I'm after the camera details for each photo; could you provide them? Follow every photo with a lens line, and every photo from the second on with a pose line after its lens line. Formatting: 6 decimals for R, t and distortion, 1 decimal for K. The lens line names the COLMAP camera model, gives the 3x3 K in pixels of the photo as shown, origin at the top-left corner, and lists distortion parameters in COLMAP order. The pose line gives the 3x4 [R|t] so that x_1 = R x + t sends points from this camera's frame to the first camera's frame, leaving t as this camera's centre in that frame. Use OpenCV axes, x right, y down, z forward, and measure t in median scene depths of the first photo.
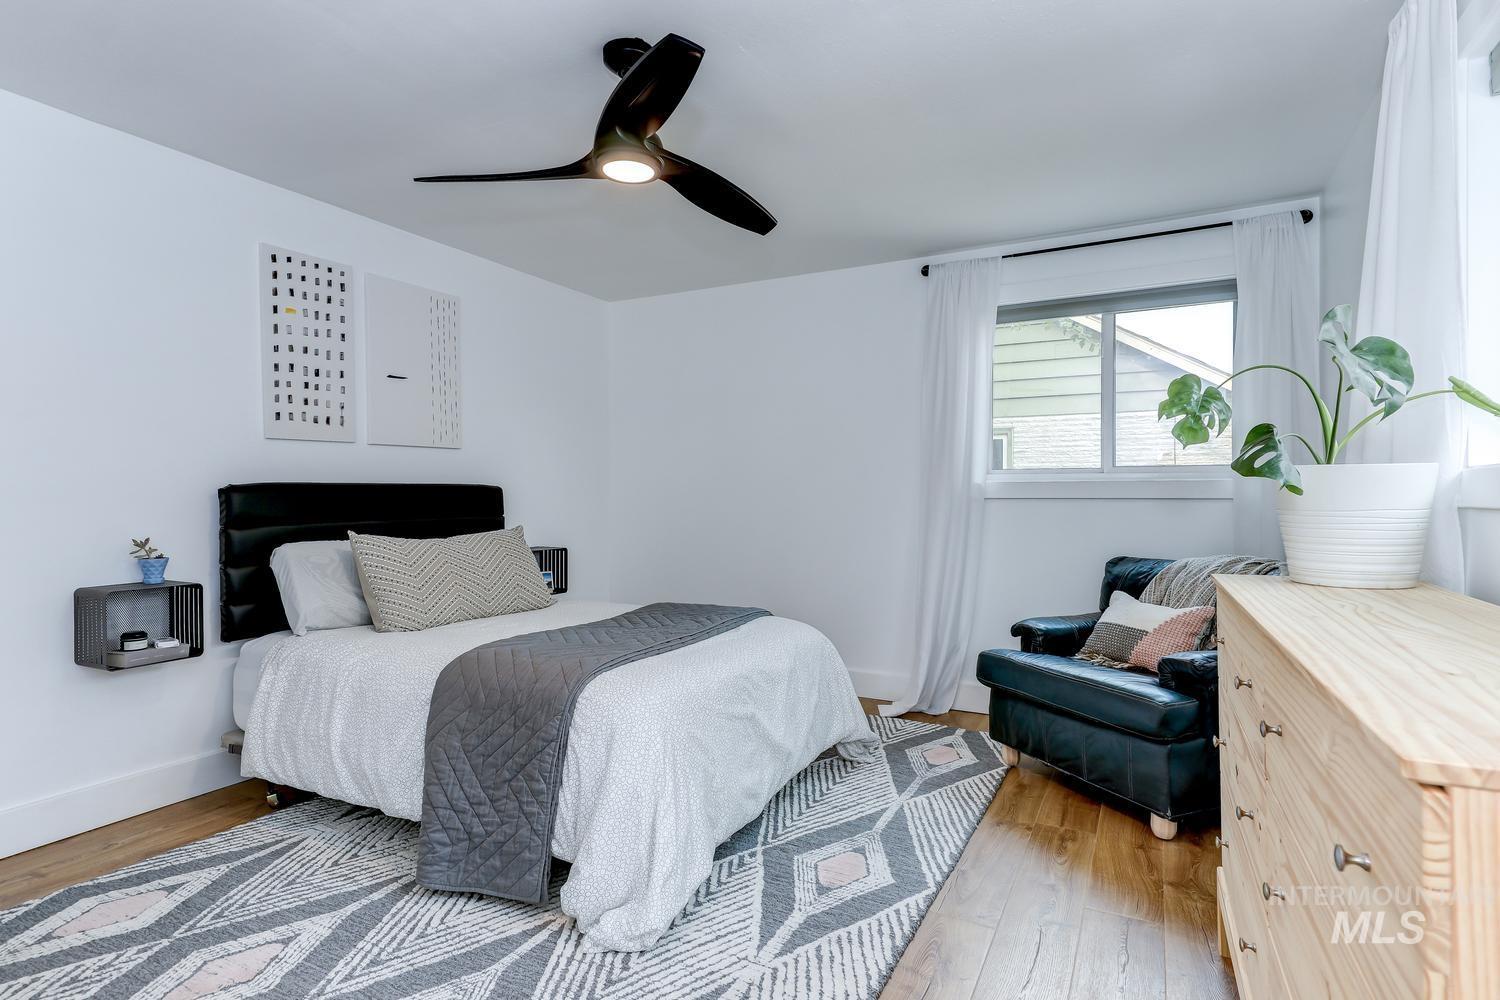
lens RADIAL K [[759.3, 0, 742.9], [0, 759.3, 500.7], [0, 0, 1]] dist [0.022280, -0.009476]
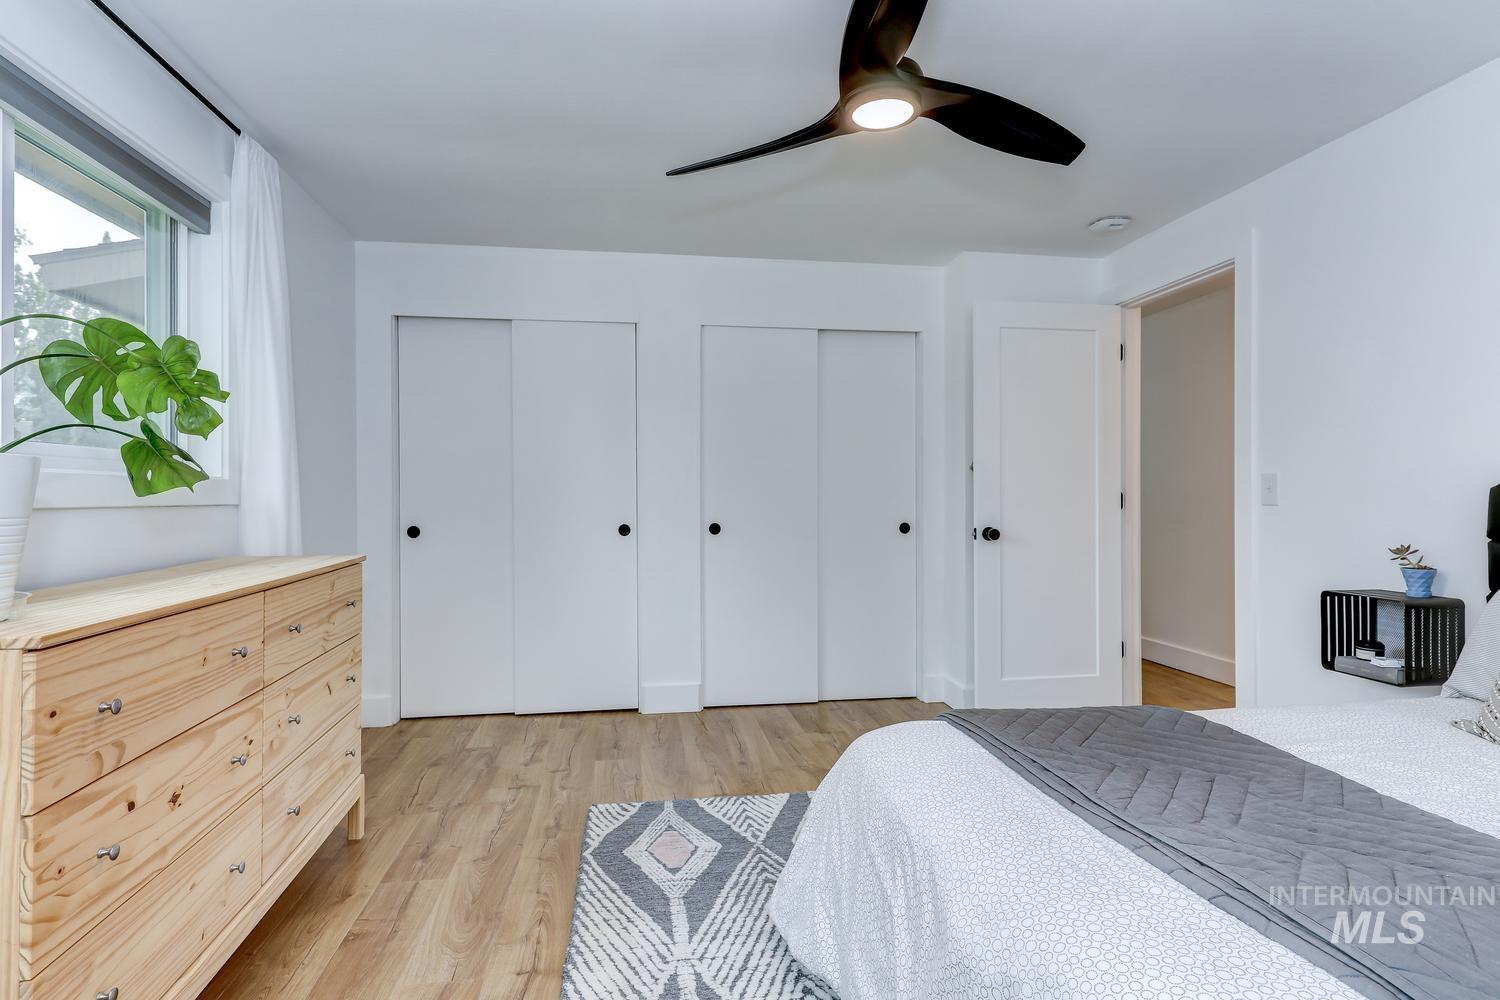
lens RADIAL K [[821.3, 0, 748.8], [0, 821.3, 491.4], [0, 0, 1]] dist [0.023055, -0.000485]
pose [[-0.803620, -0.000174, -0.595142, 0.438345], [-0.004182, 0.999977, 0.005355, -0.013680], [0.595127, 0.006792, -0.803603, 1.402013]]
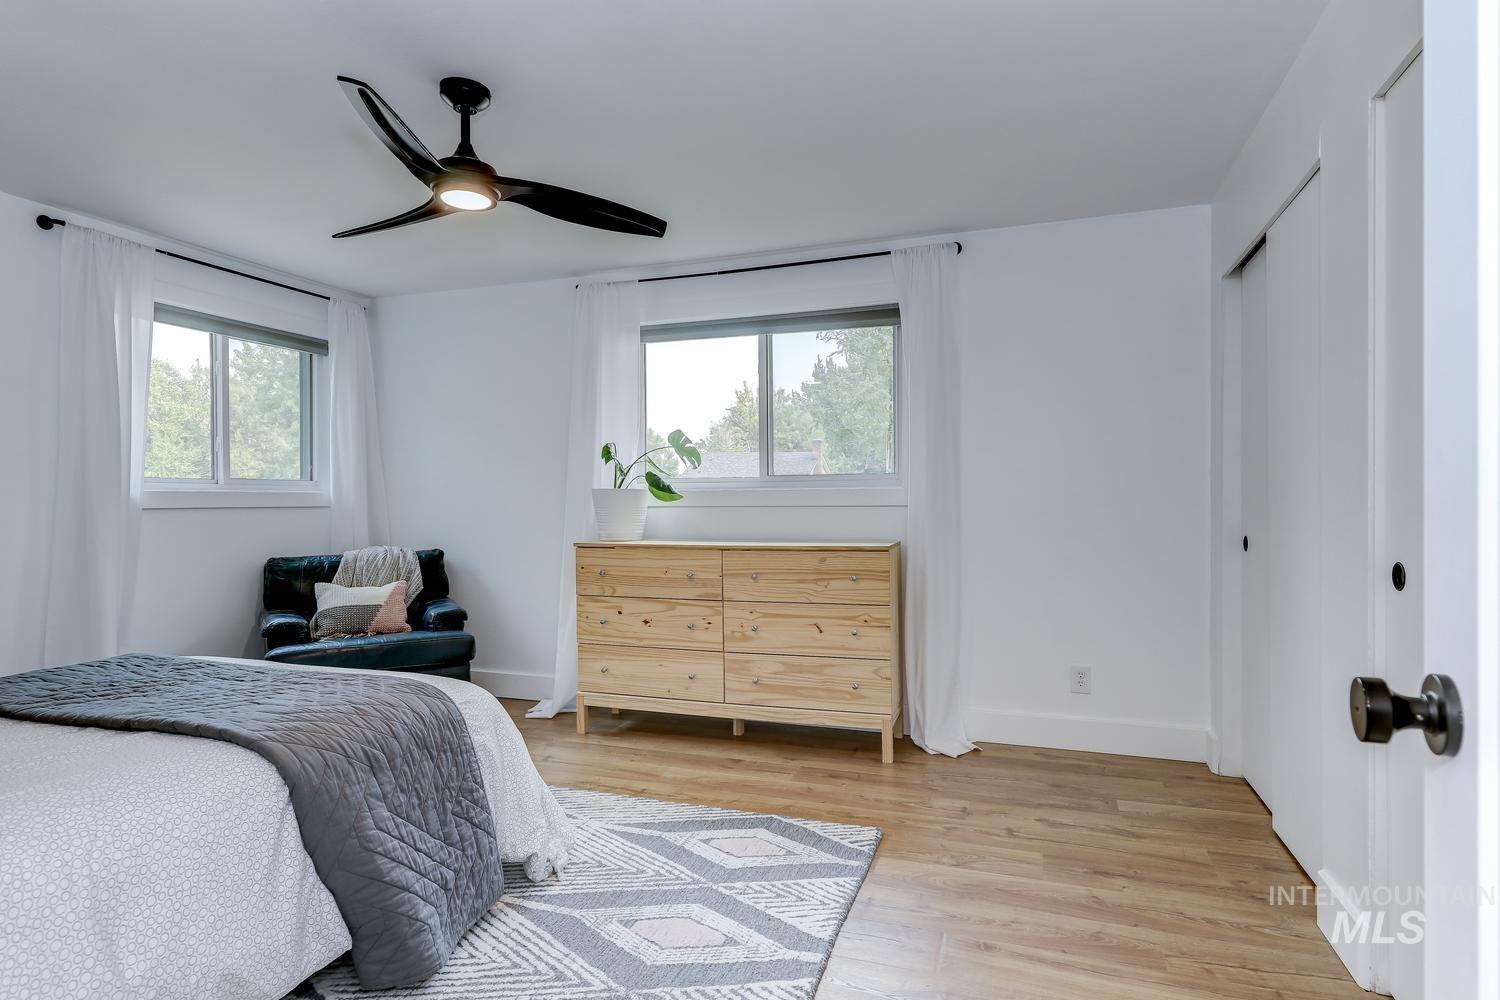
lens RADIAL K [[787.9, 0, 738.9], [0, 787.9, 500.6], [0, 0, 1]] dist [-0.001903, -0.000796]
pose [[-0.129623, 0.000497, 0.991563, -1.103462], [0.012307, 0.999924, 0.001108, -0.006603], [-0.991487, 0.012347, -0.129619, 0.652653]]
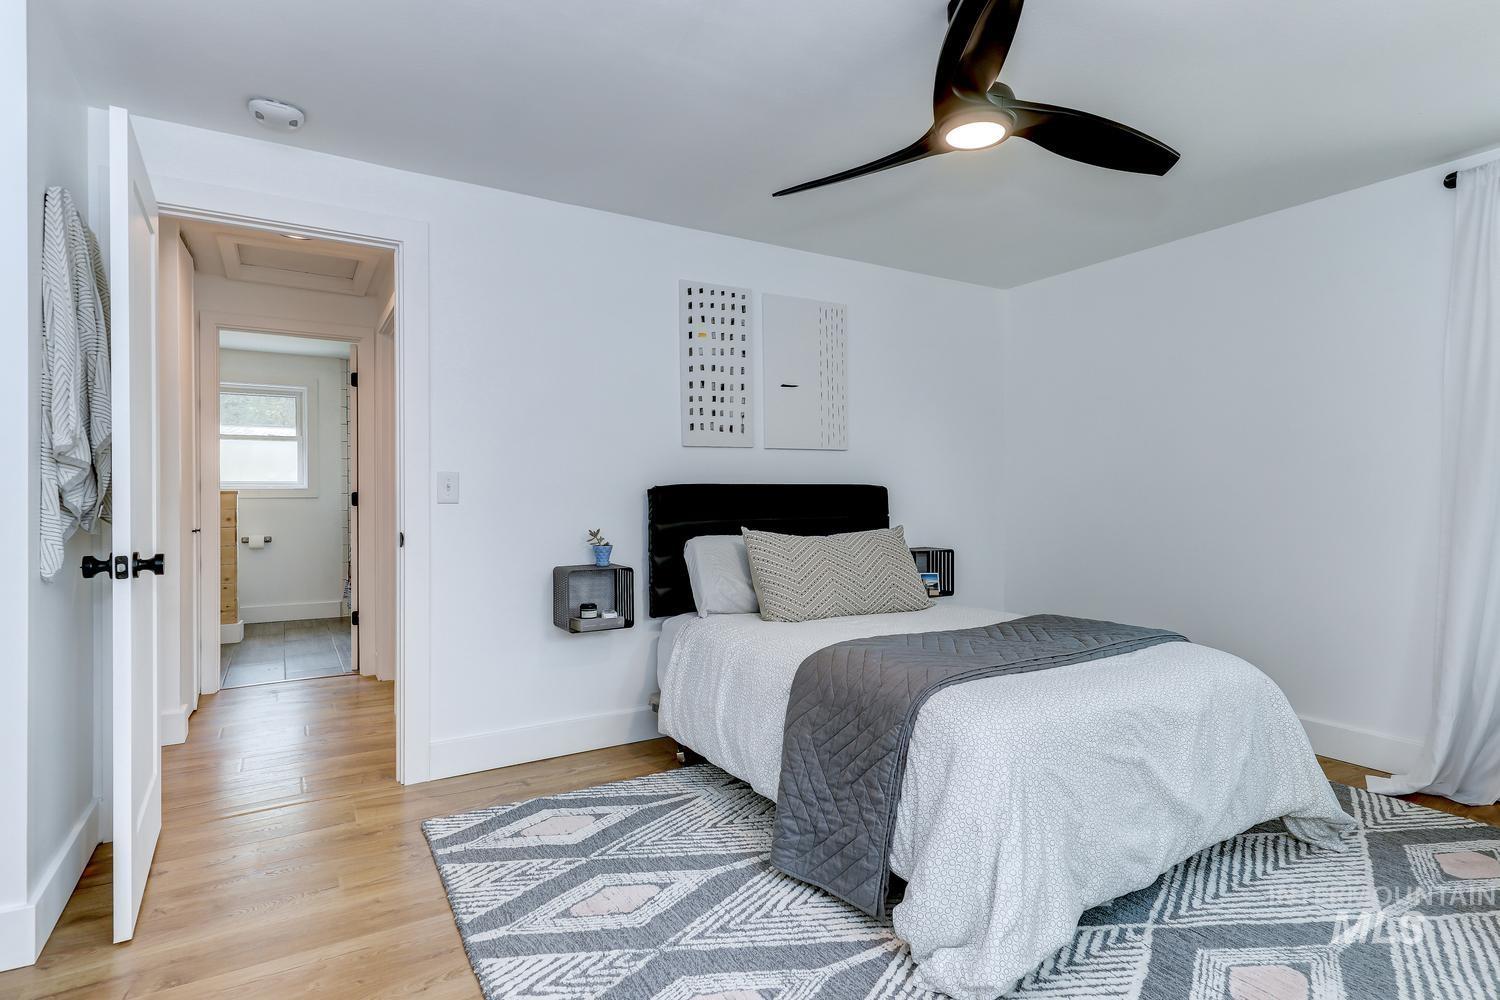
lens RADIAL K [[753.9, 0, 750.0], [0, 753.9, 500.0], [0, 0, 1]] dist [0.022720, -0.009427]
pose [[0.858751, 0.002303, -0.512388, 0.068948], [-0.003469, 0.999993, -0.001319, 0.002270], [0.512382, 0.002910, 0.858753, 0.076520]]
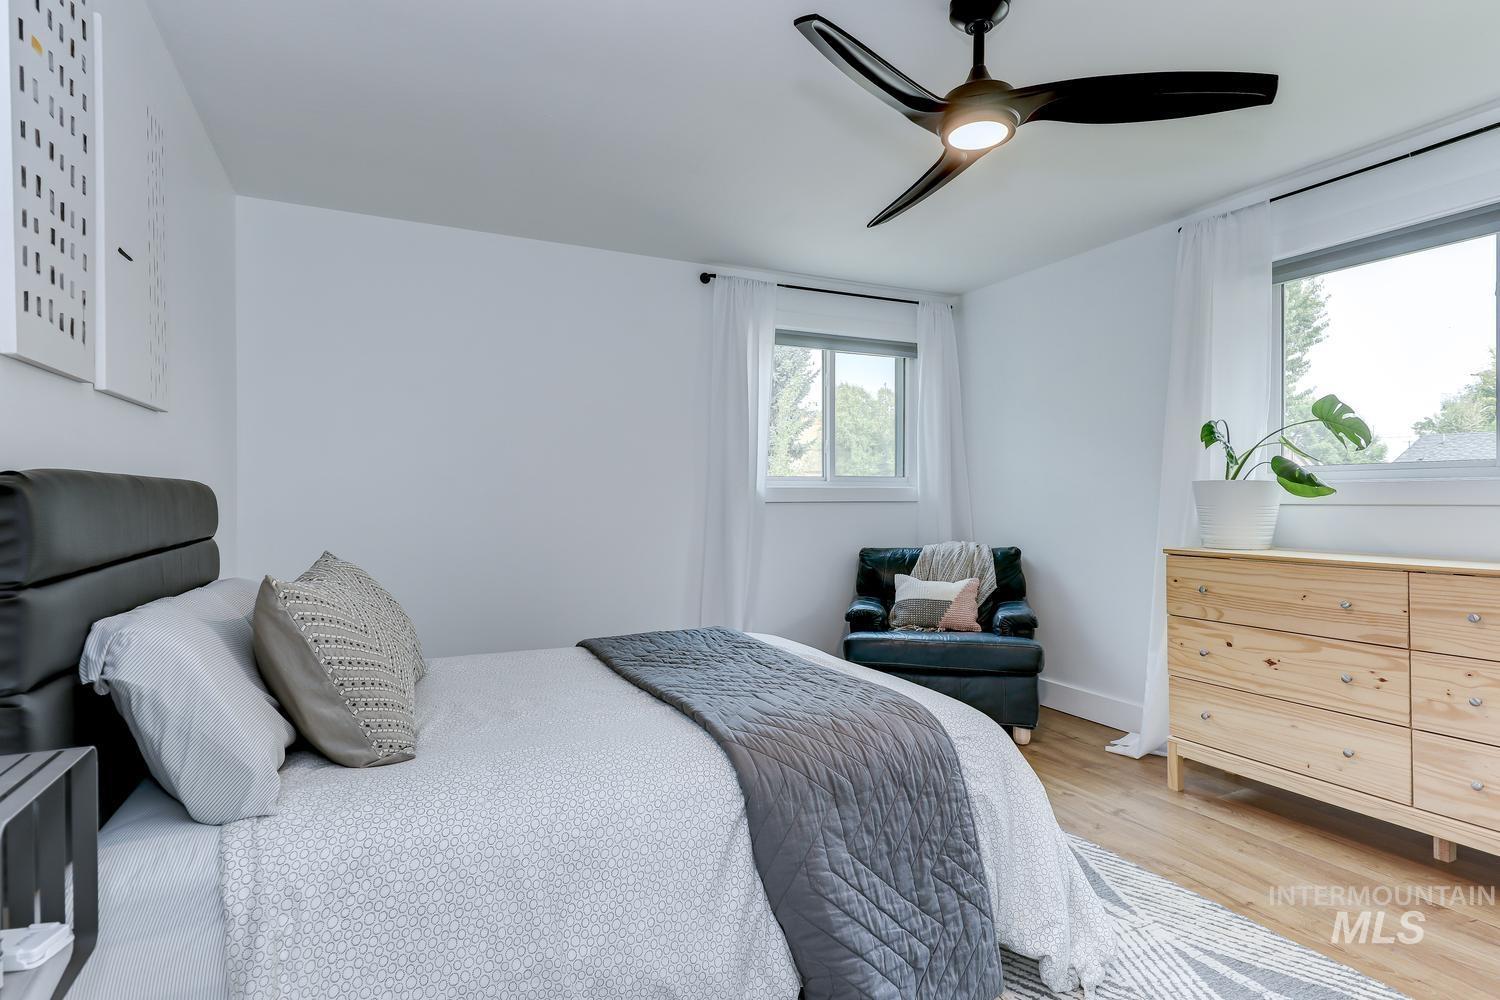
lens RADIAL K [[753.9, 0, 750.0], [0, 753.9, 500.0], [0, 0, 1]] dist [0.022720, -0.009427]
pose [[0.600187, -0.002817, 0.799855, -0.869726], [0.008030, 0.999965, -0.002504, -0.004888], [-0.799820, 0.007925, 0.600188, 0.577995]]
